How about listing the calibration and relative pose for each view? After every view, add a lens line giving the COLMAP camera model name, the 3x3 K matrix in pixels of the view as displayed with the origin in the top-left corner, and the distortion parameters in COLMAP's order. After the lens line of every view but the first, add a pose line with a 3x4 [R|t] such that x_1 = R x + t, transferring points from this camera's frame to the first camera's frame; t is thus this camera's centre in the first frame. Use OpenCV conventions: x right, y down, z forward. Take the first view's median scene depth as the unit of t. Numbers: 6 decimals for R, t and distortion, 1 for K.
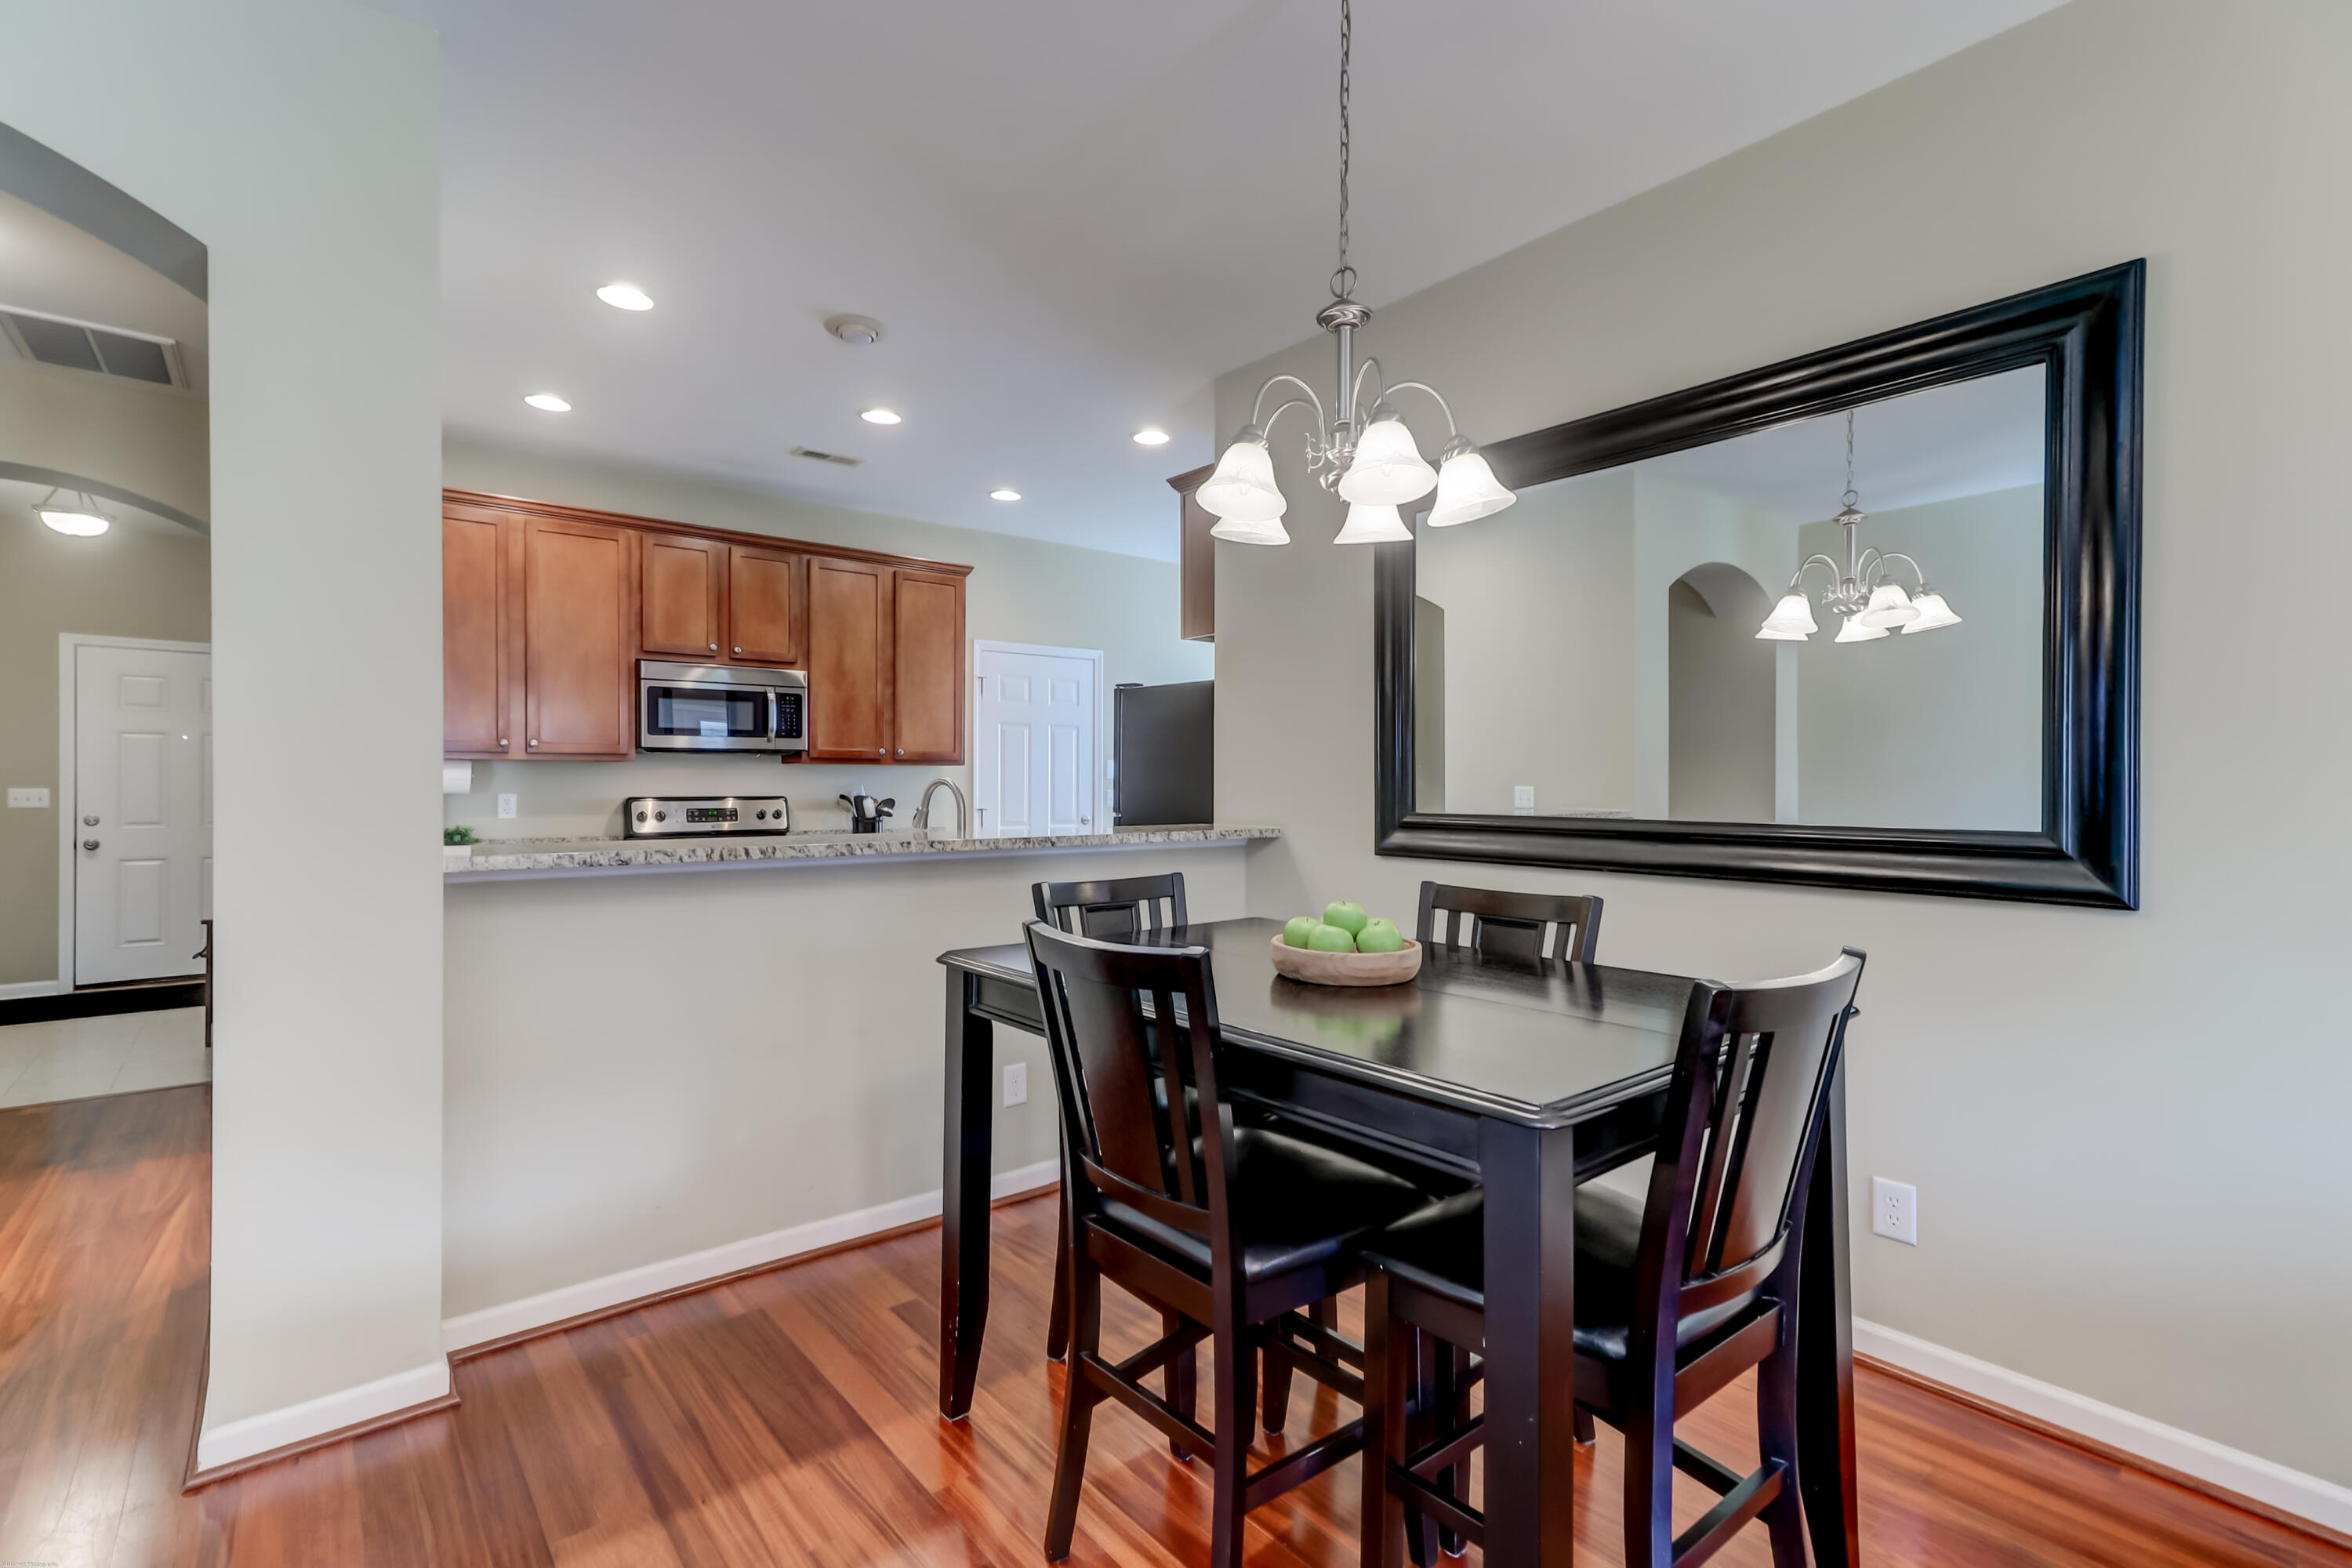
lens RADIAL K [[1068.4, 0, 1181.3], [0, 1068.4, 787.7], [0, 0, 1]] dist [0.015046, 0.000152]
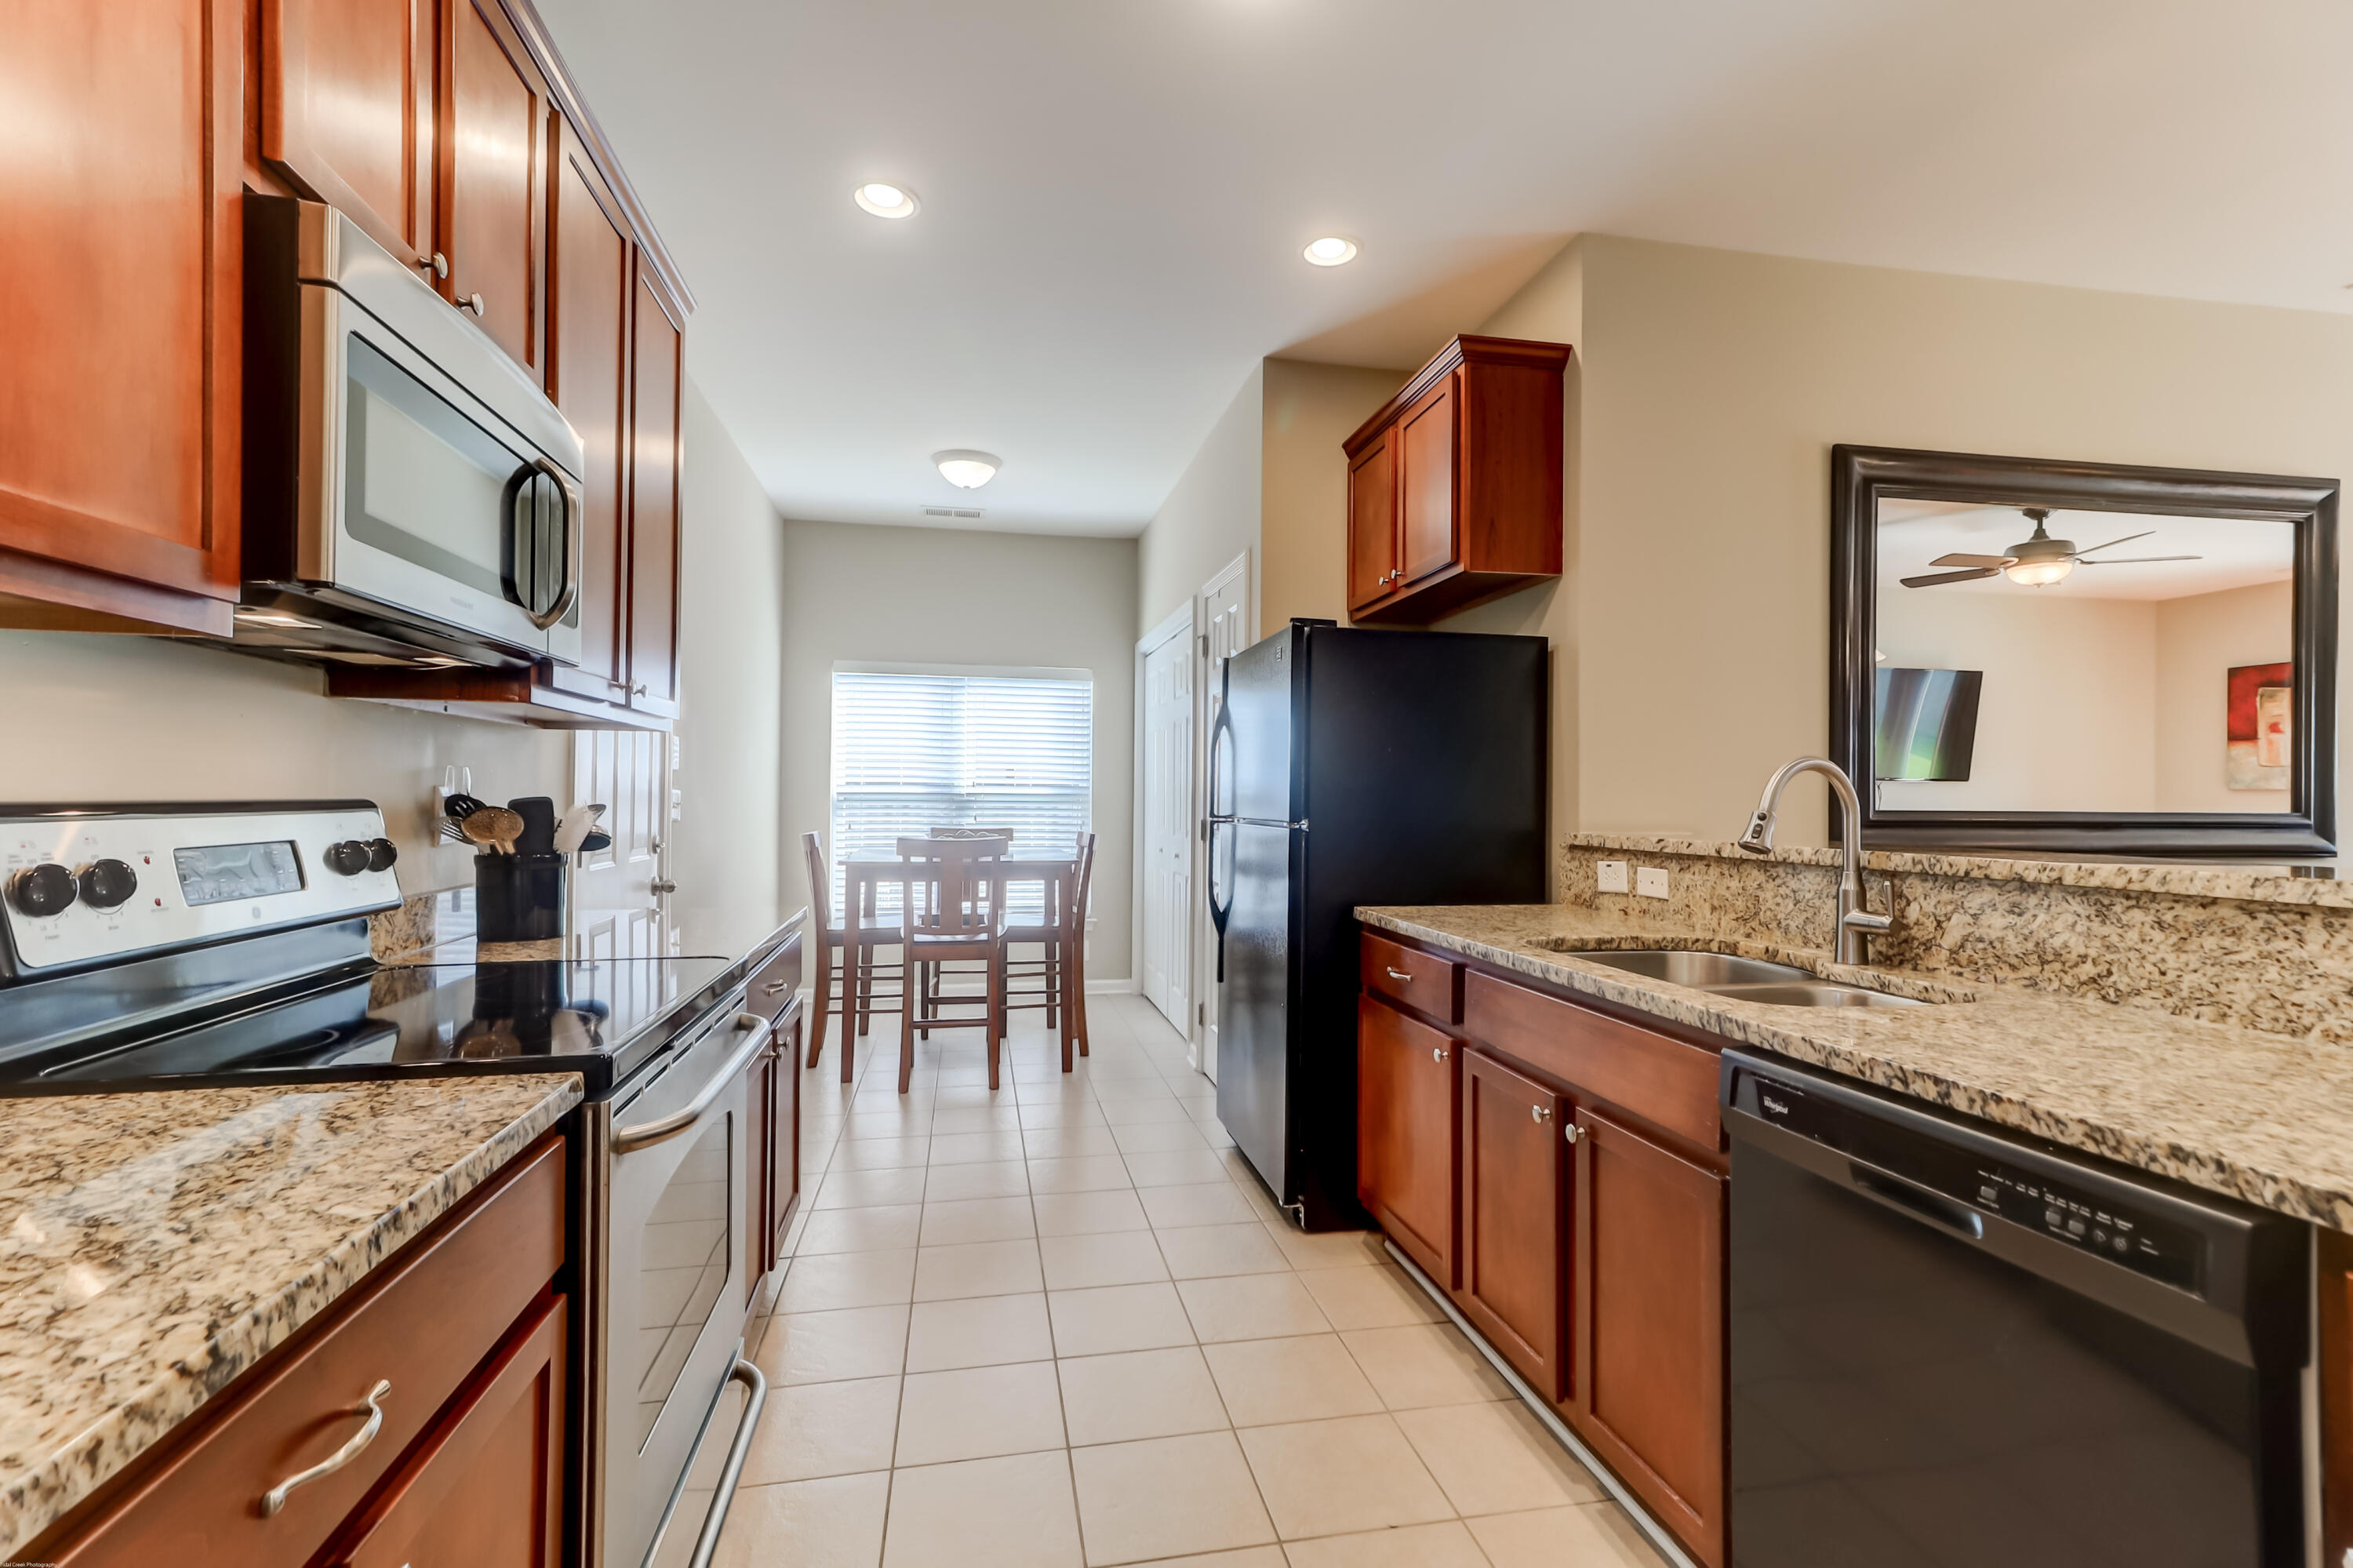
lens RADIAL K [[1073.3, 0, 1184.6], [0, 1073.3, 785.0], [0, 0, 1]] dist [0.017163, 0.000264]
pose [[0.471983, 0.008936, 0.881562, -0.563622], [-0.002021, 0.999957, -0.009054, 0.006311], [-0.881605, 0.002492, 0.471981, 0.660742]]
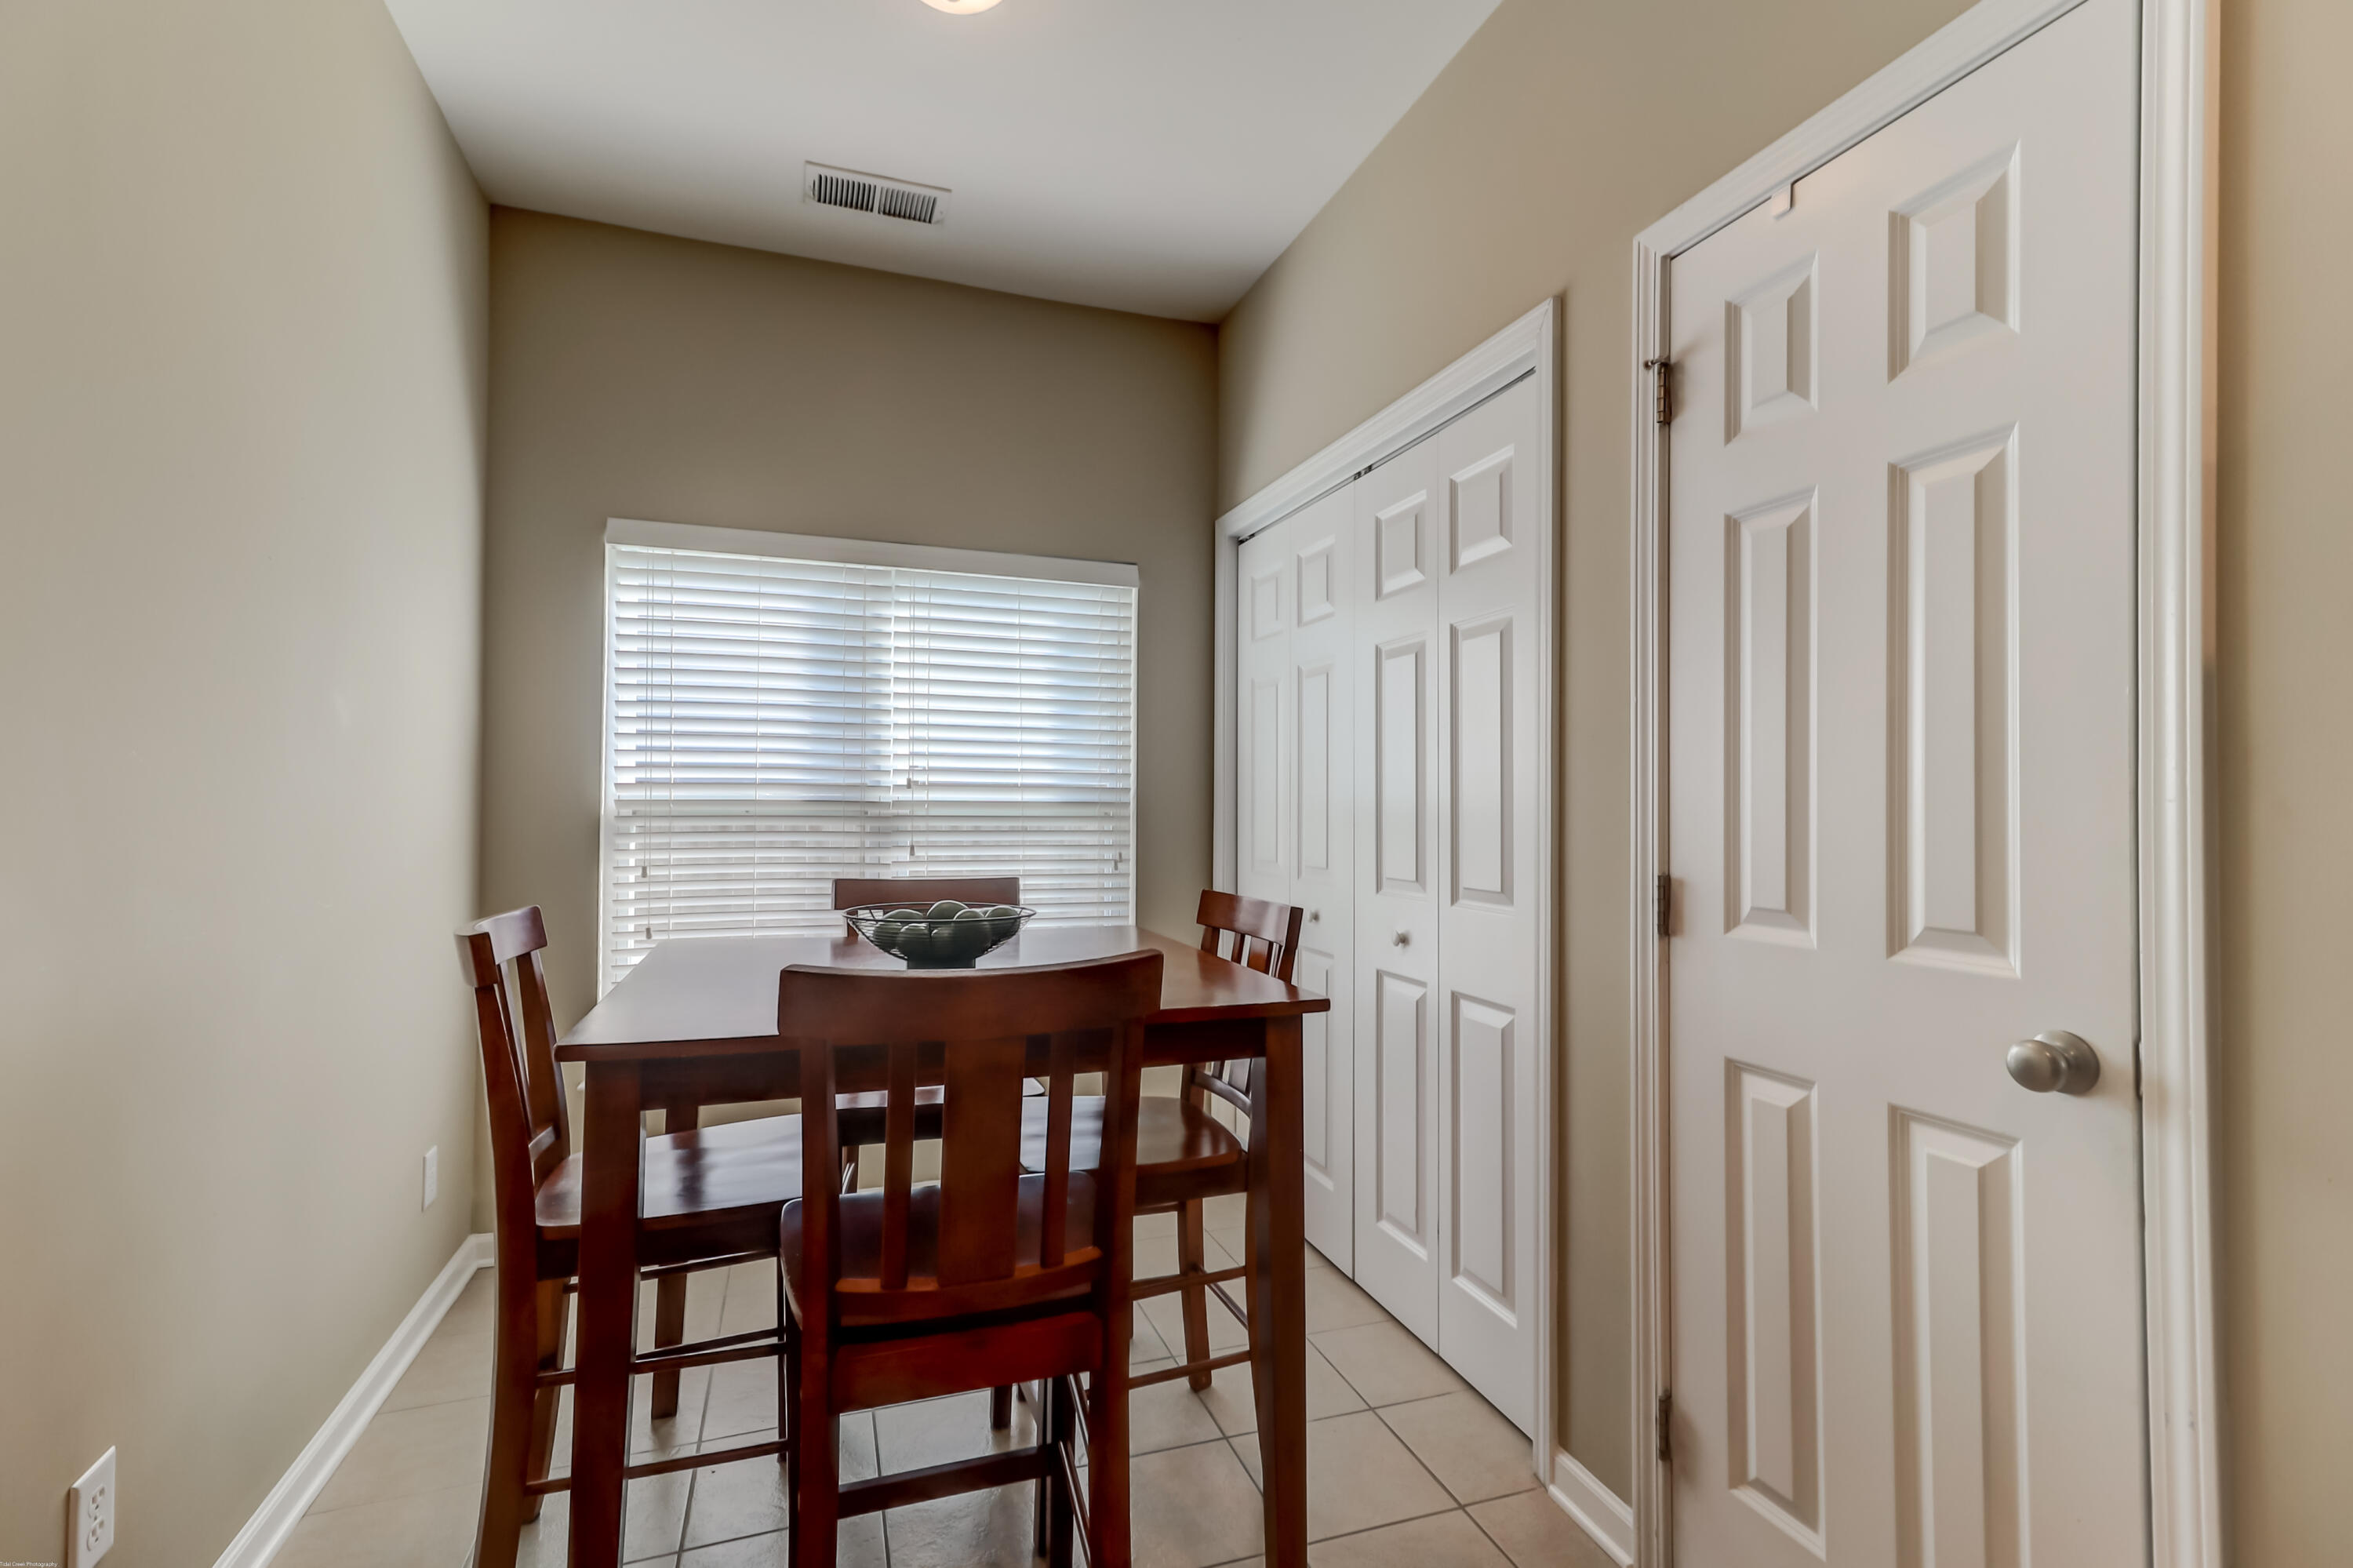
lens RADIAL K [[1068.9, 0, 1181.8], [0, 1068.9, 787.7], [0, 0, 1]] dist [0.015046, 0.000152]
pose [[0.348292, 0.008749, 0.937345, -0.131828], [0.002010, 0.999947, -0.010080, 0.003737], [-0.937384, 0.005395, 0.348256, 1.077525]]
